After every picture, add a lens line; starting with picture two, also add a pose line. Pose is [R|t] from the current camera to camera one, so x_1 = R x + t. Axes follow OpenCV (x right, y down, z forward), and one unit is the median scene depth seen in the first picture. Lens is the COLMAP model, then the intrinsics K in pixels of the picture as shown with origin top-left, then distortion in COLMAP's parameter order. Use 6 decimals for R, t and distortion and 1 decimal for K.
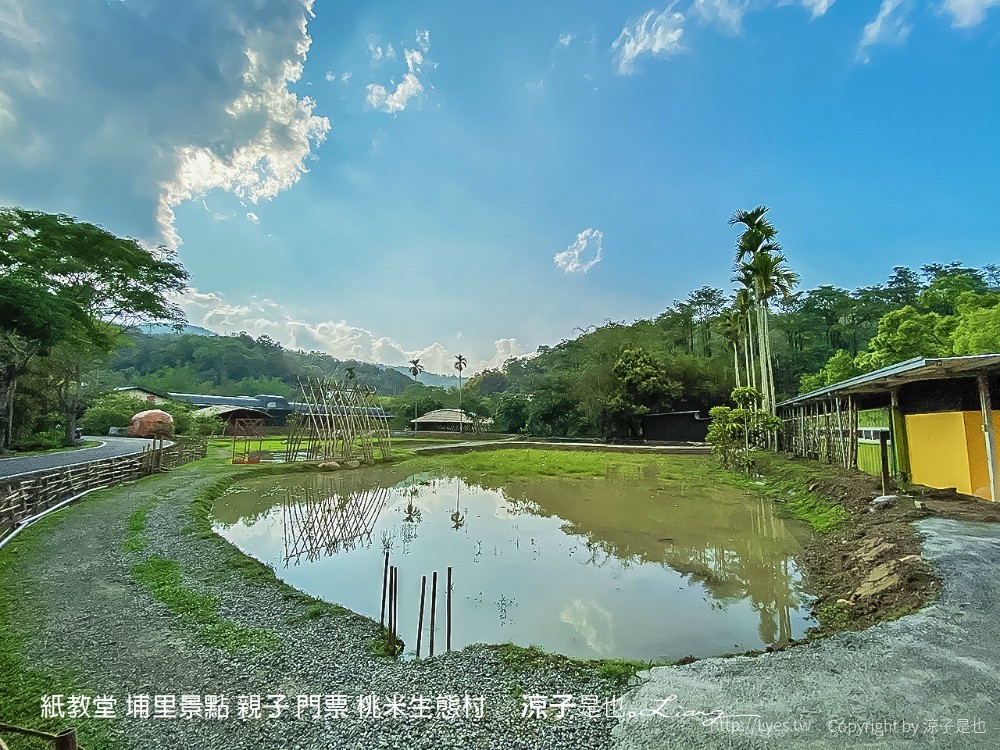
lens RADIAL K [[402.5, 0, 500.0], [0, 402.5, 375.0], [0, 0, 1]] dist [-0.001689, -0.000814]
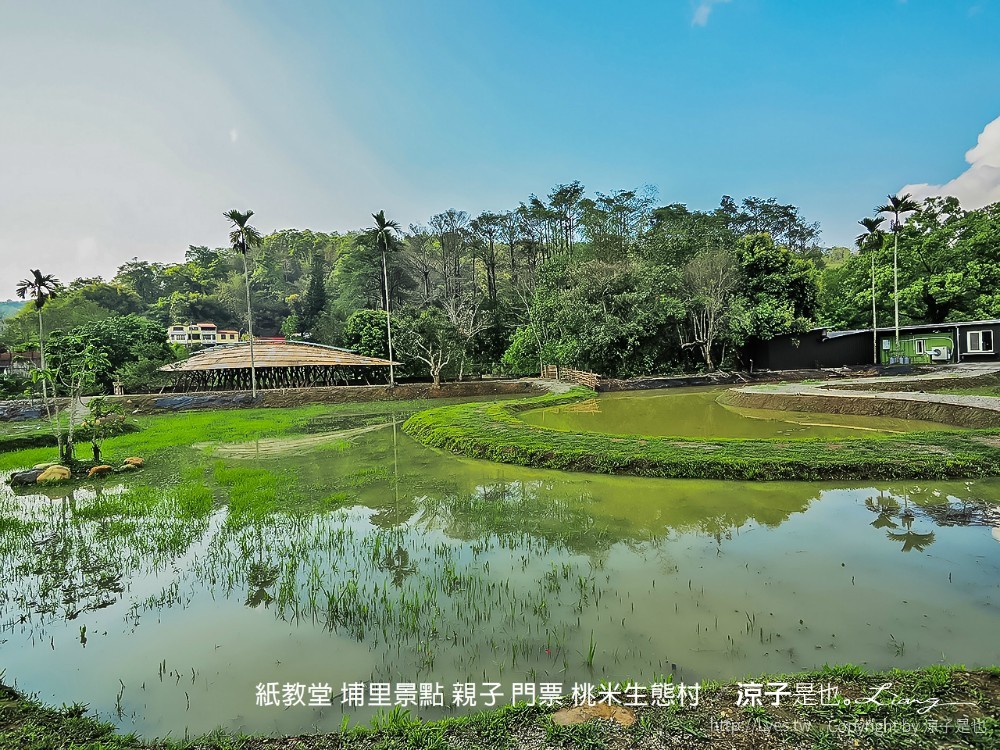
lens RADIAL K [[501.1, 0, 501.3], [0, 501.1, 358.6], [0, 0, 1]] dist [-0.000779, -0.000900]
pose [[0.732301, -0.042560, 0.679650, -0.354567], [-0.031230, 0.994896, 0.095950, 0.047302], [-0.680265, -0.091489, 0.727234, 0.447330]]
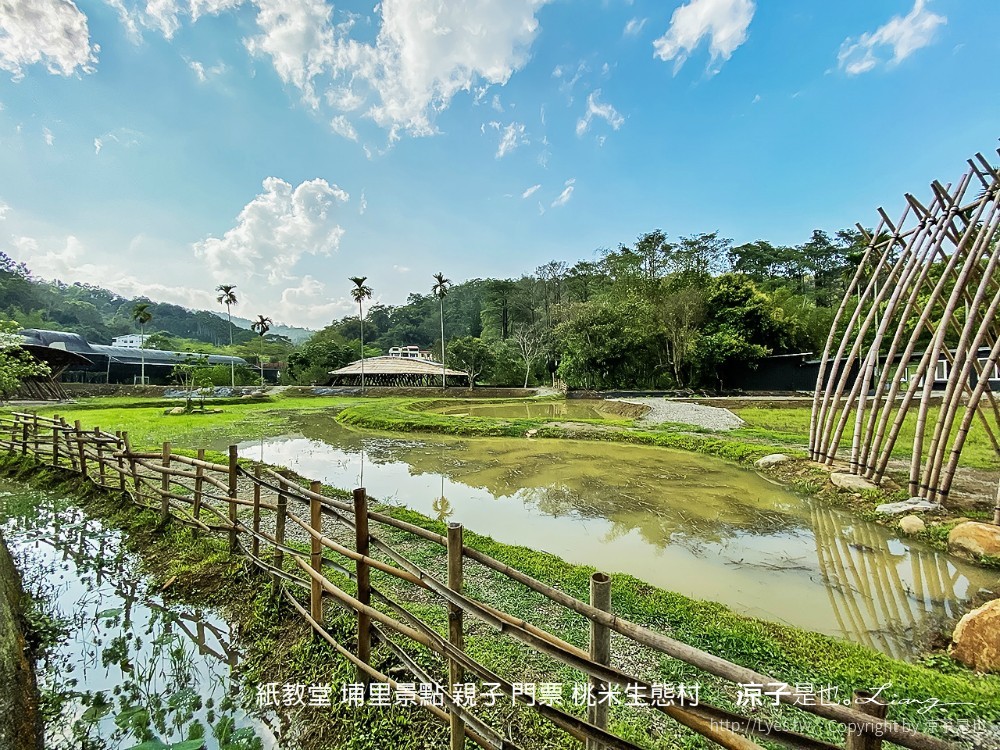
lens RADIAL K [[402.5, 0, 500.0], [0, 402.5, 375.0], [0, 0, 1]] dist [-0.001689, -0.000814]
pose [[0.927911, -0.009151, 0.372690, -0.234792], [-0.032111, 0.994022, 0.104356, 0.040797], [-0.371417, -0.108800, 0.922070, 0.291455]]
